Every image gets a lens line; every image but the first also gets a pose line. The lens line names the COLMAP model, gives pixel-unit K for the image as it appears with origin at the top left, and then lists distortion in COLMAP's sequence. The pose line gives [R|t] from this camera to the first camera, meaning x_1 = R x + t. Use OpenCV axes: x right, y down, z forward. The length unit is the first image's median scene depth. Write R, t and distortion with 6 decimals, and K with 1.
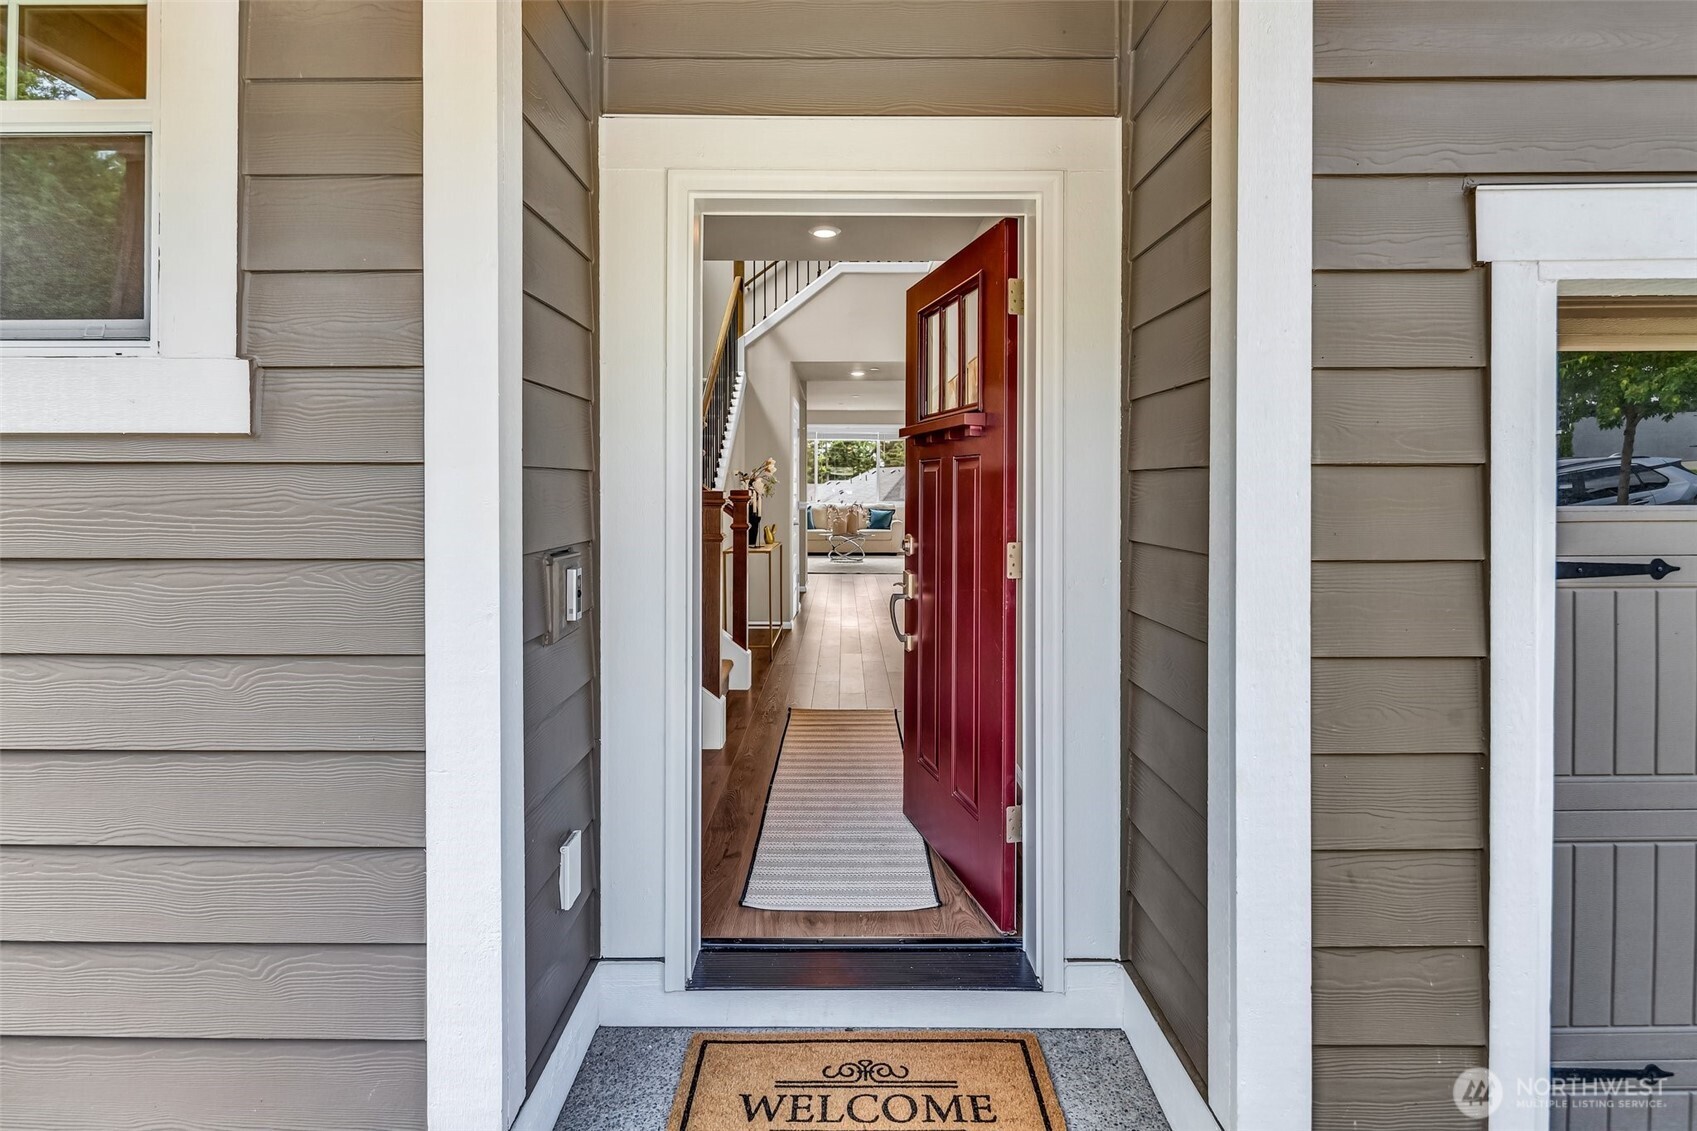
lens RADIAL K [[820.2, 0, 846.2], [0, 820.2, 485.9], [0, 0, 1]] dist [0.002081, -0.000209]
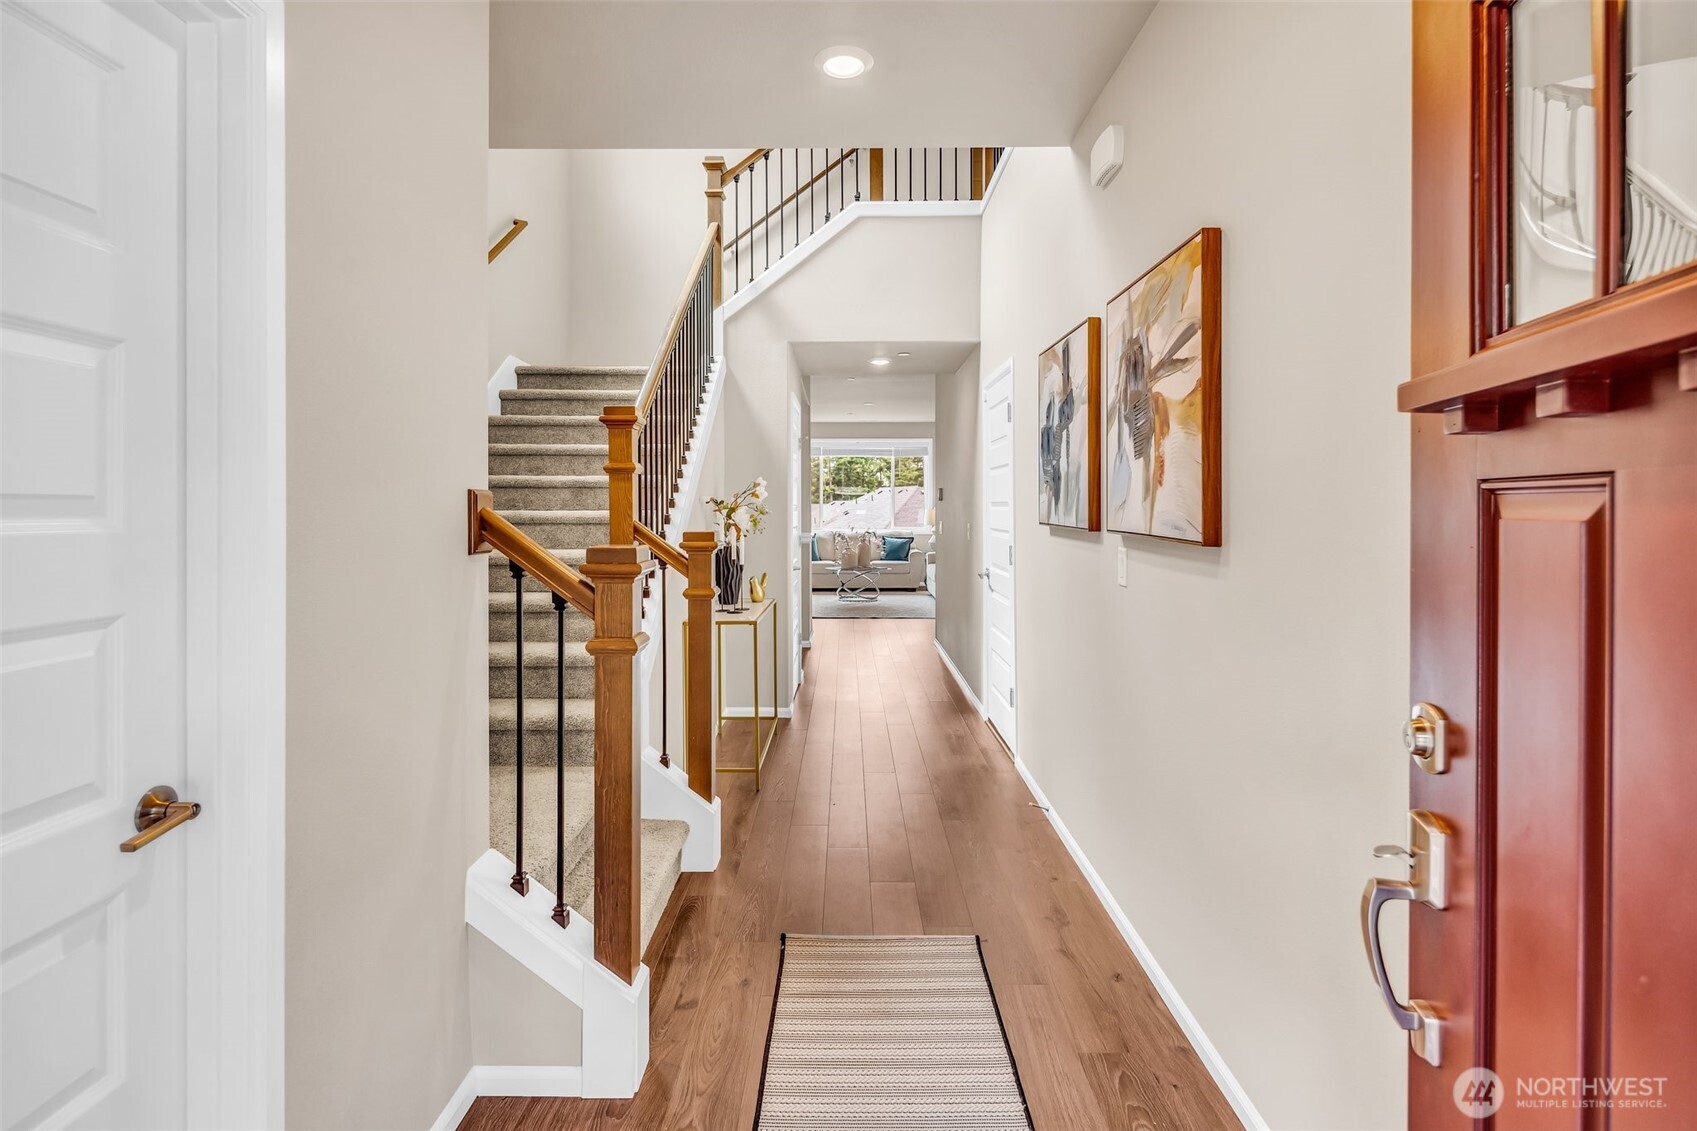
lens RADIAL K [[826.3, 0, 840.1], [0, 826.3, 519.9], [0, 0, 1]] dist [0.000977, -0.000674]
pose [[0.999928, -0.002373, -0.011770, -0.011545], [0.002576, 0.999848, 0.017257, -0.007426], [0.011727, -0.017286, 0.999782, 0.222154]]
